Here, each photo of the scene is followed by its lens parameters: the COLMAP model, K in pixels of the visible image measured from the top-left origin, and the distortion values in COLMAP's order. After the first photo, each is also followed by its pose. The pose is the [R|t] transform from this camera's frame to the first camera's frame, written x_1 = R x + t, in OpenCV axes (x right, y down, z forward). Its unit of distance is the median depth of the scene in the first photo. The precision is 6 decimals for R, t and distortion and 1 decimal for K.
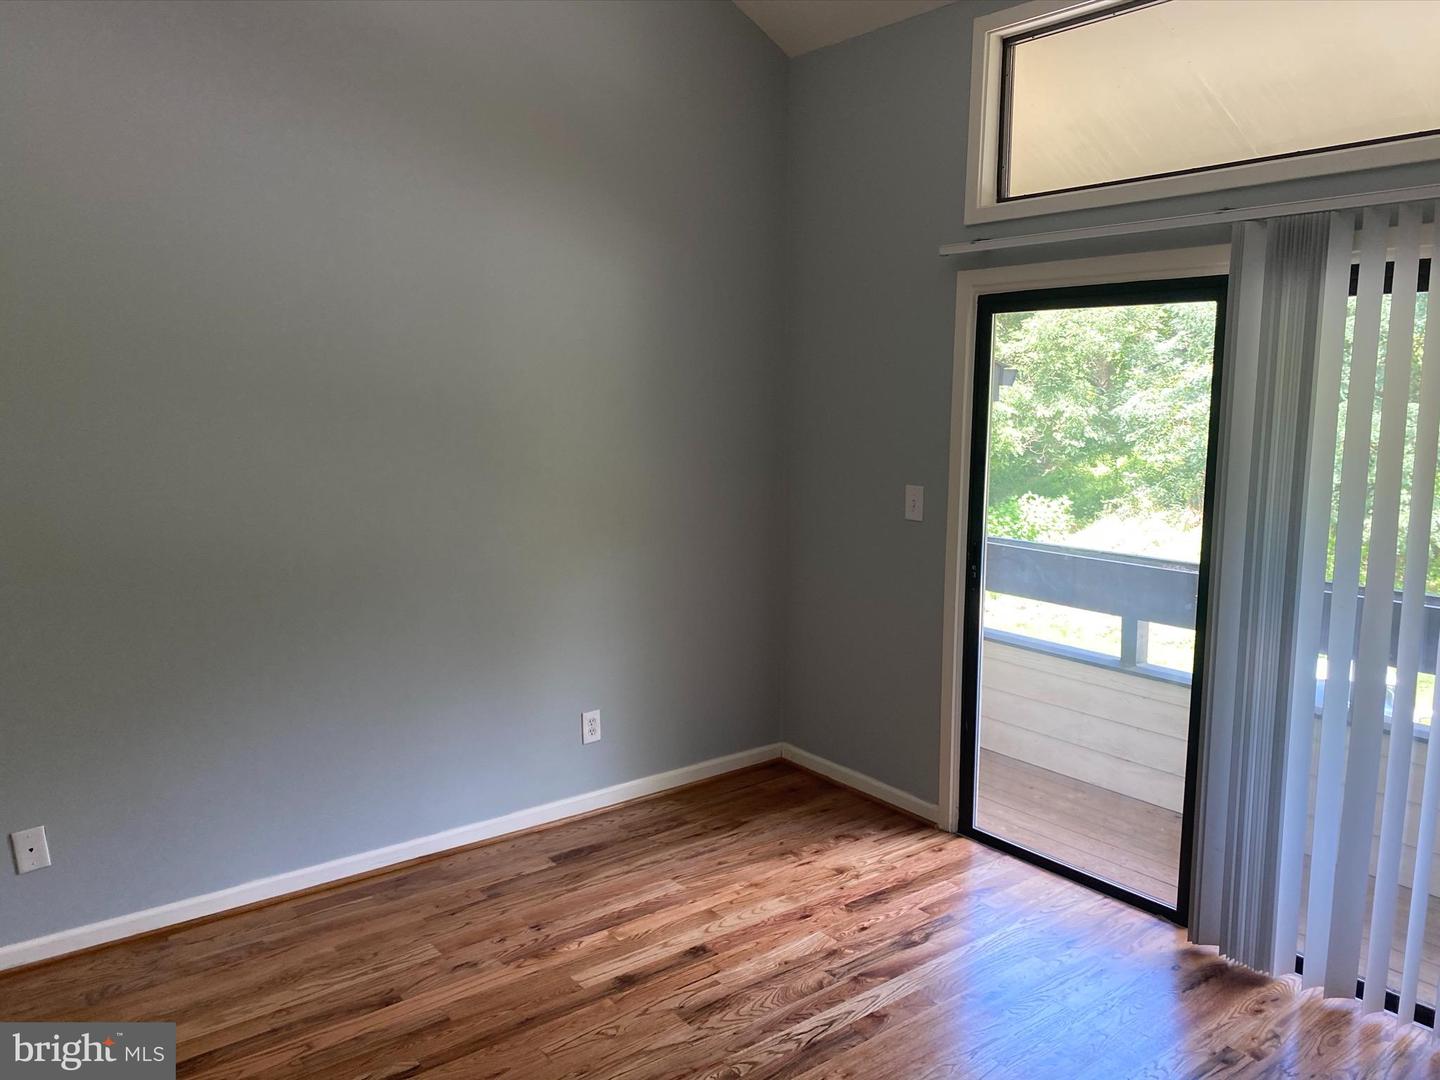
lens RADIAL K [[1106.9, 0, 723.8], [0, 1106.9, 519.9], [0, 0, 1]] dist [0.014379, -0.000677]
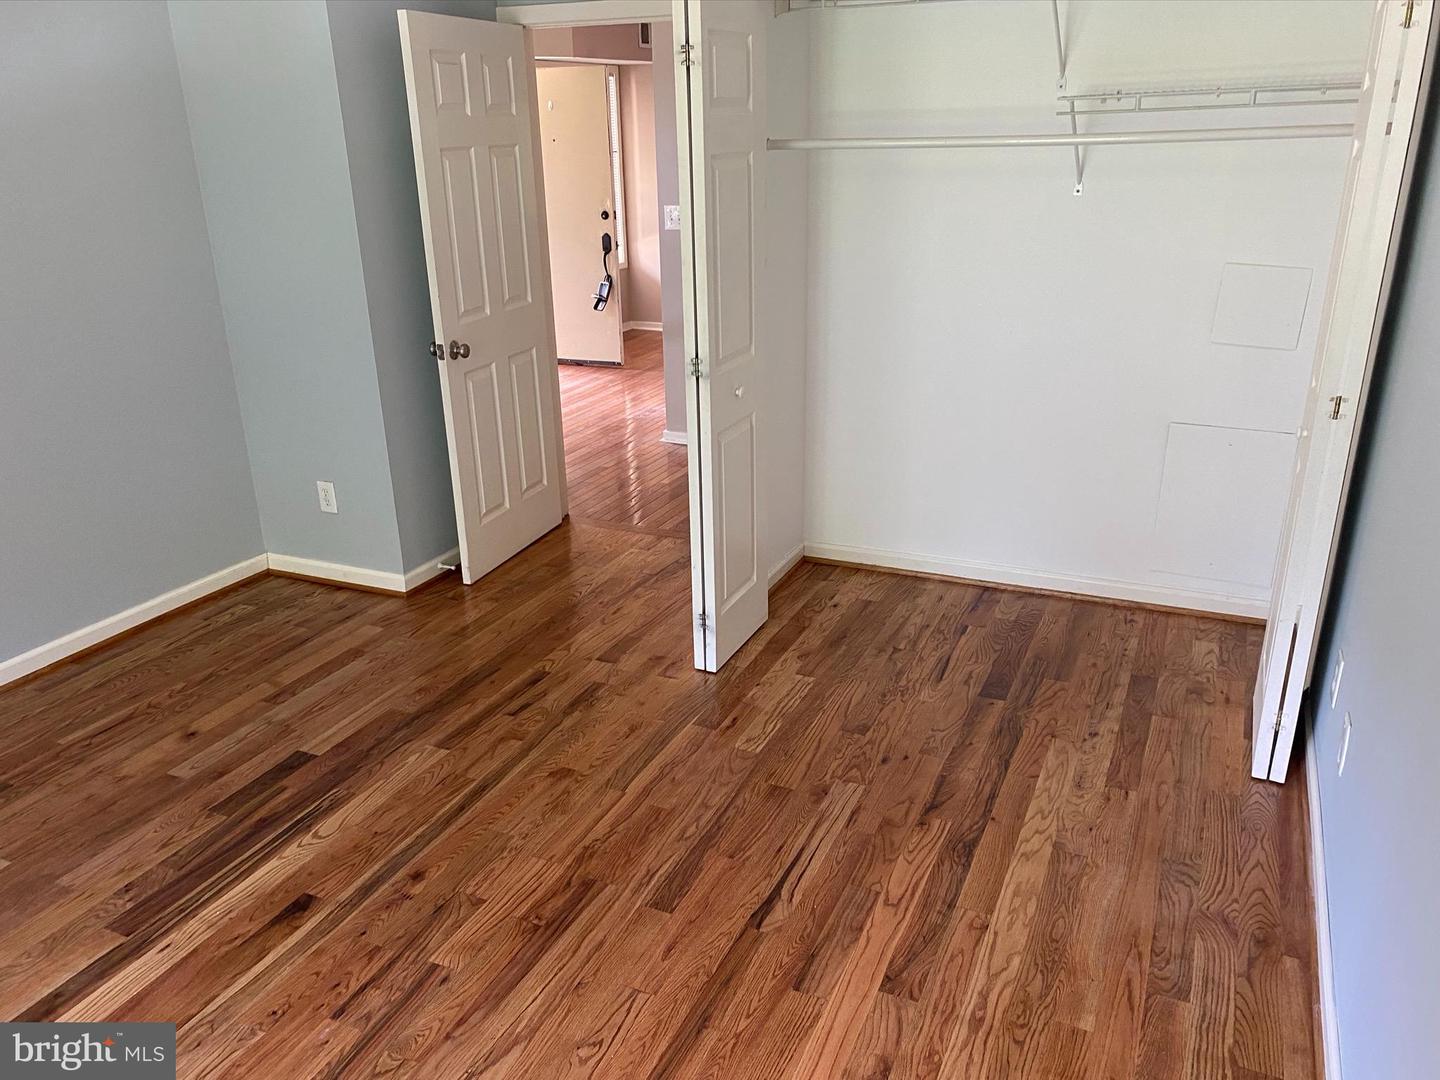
lens RADIAL K [[1113.7, 0, 720.0], [0, 1113.7, 540.0], [0, 0, 1]] dist [0.073835, -0.131071]
pose [[-0.884153, 0.176602, -0.432534, 0.066235], [-0.043103, 0.891022, 0.451909, -0.146109], [0.465205, 0.418200, -0.780188, 1.197981]]
